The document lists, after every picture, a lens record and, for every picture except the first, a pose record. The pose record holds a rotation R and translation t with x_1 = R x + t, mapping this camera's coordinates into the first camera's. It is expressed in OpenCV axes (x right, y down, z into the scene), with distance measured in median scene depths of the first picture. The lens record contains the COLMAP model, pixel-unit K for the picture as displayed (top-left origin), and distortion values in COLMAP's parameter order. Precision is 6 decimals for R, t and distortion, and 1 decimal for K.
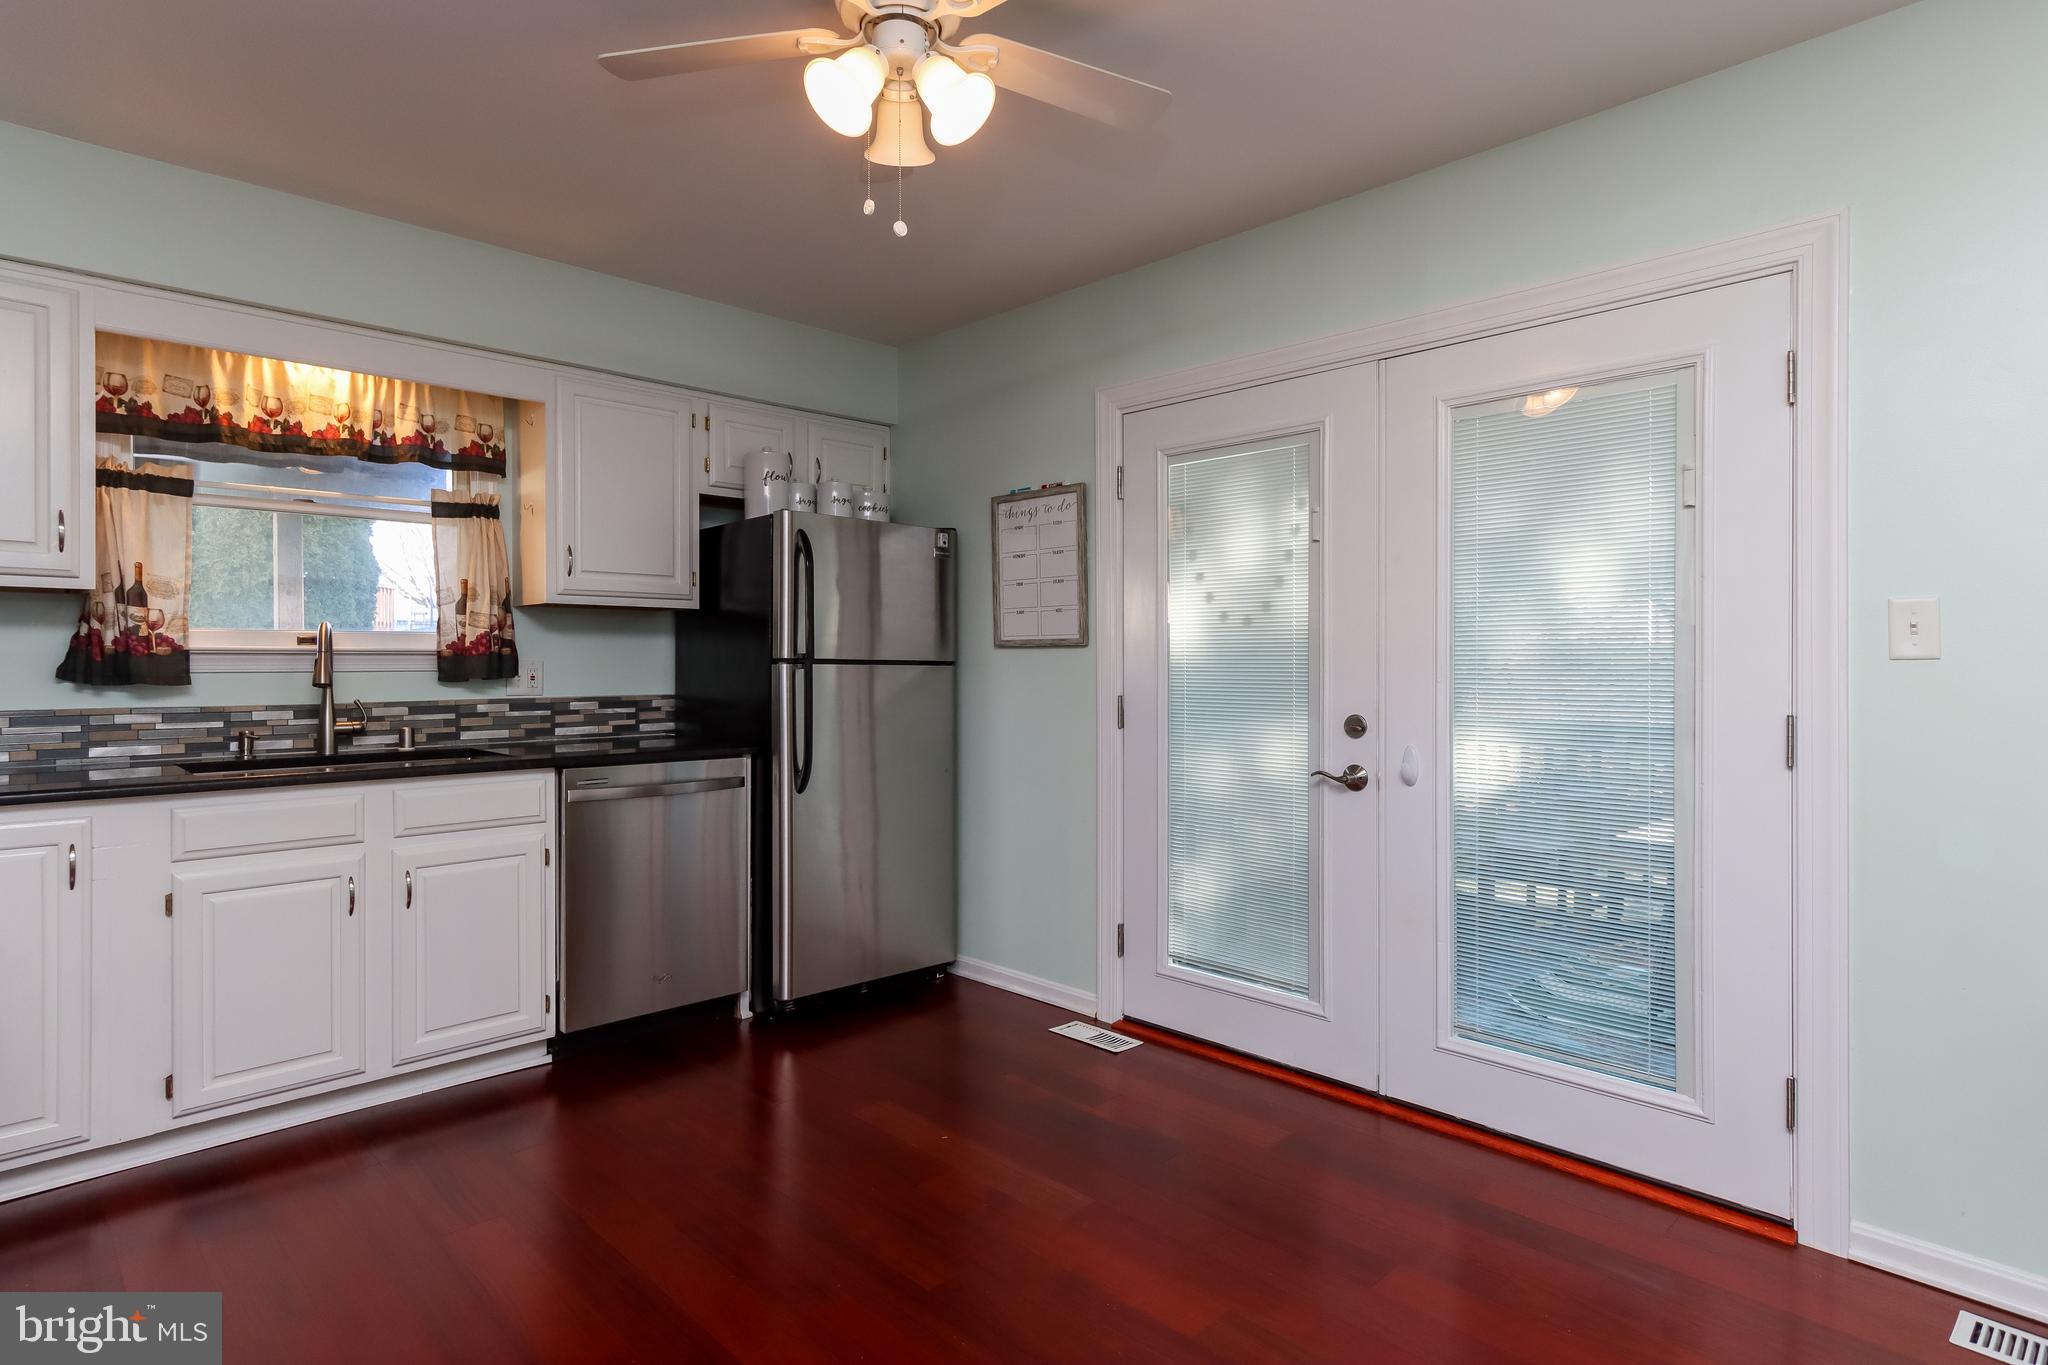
lens RADIAL K [[1072.3, 0, 1022.4], [0, 1072.3, 666.4], [0, 0, 1]] dist [-0.000464, 0.001115]
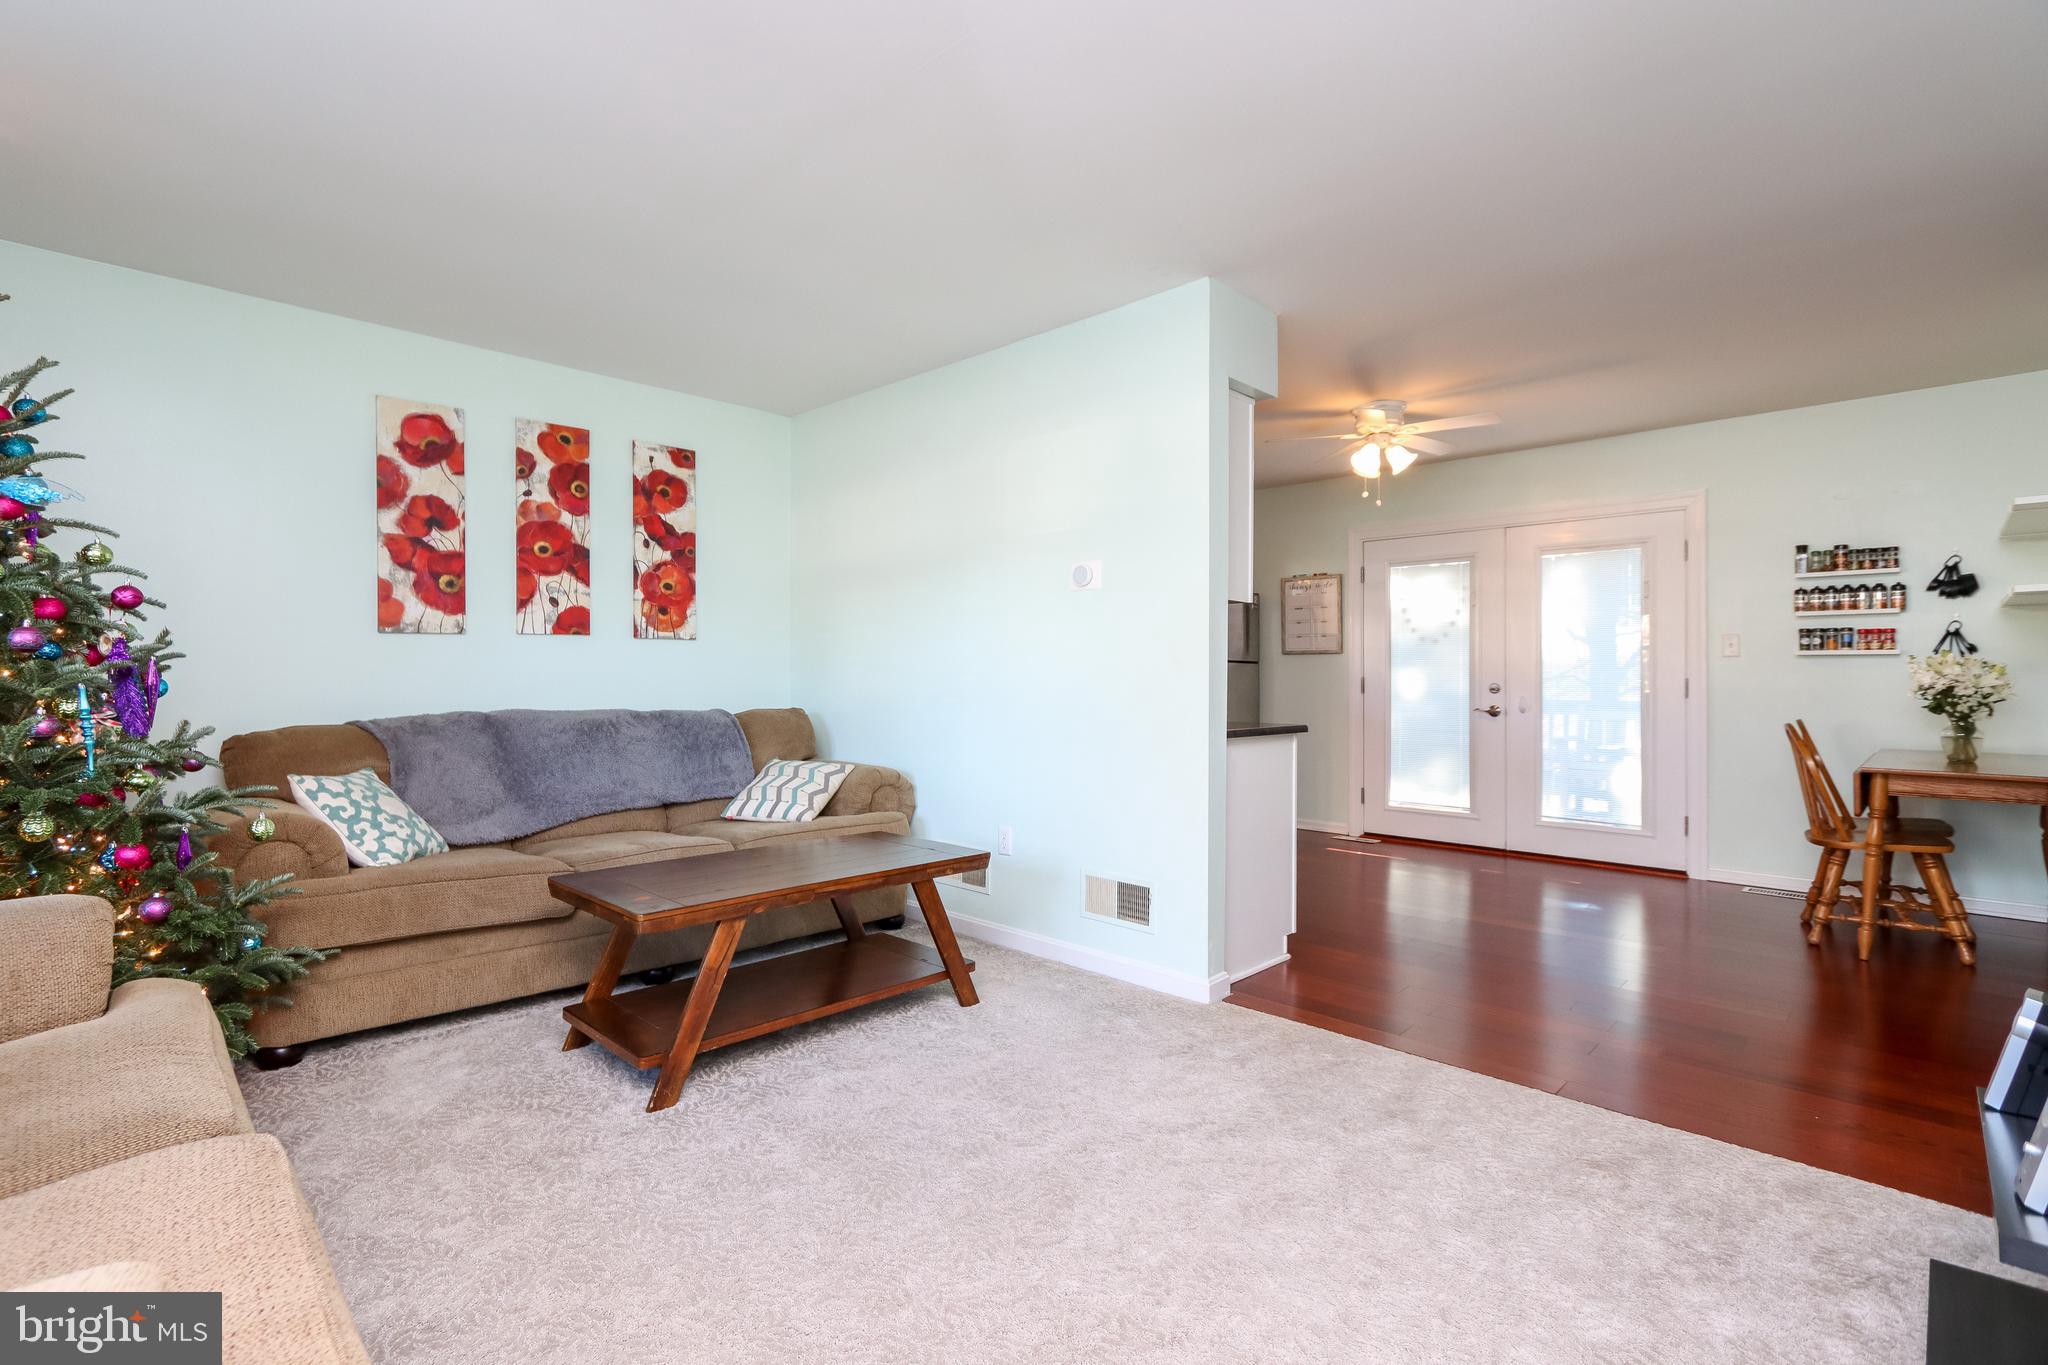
lens RADIAL K [[964.3, 0, 1012.5], [0, 964.3, 675.7], [0, 0, 1]] dist [-0.001341, -0.000195]
pose [[0.999609, 0.002189, 0.027890, -0.912645], [-0.002082, 0.999990, -0.003882, 0.046720], [-0.027899, 0.003822, 0.999603, -1.200767]]
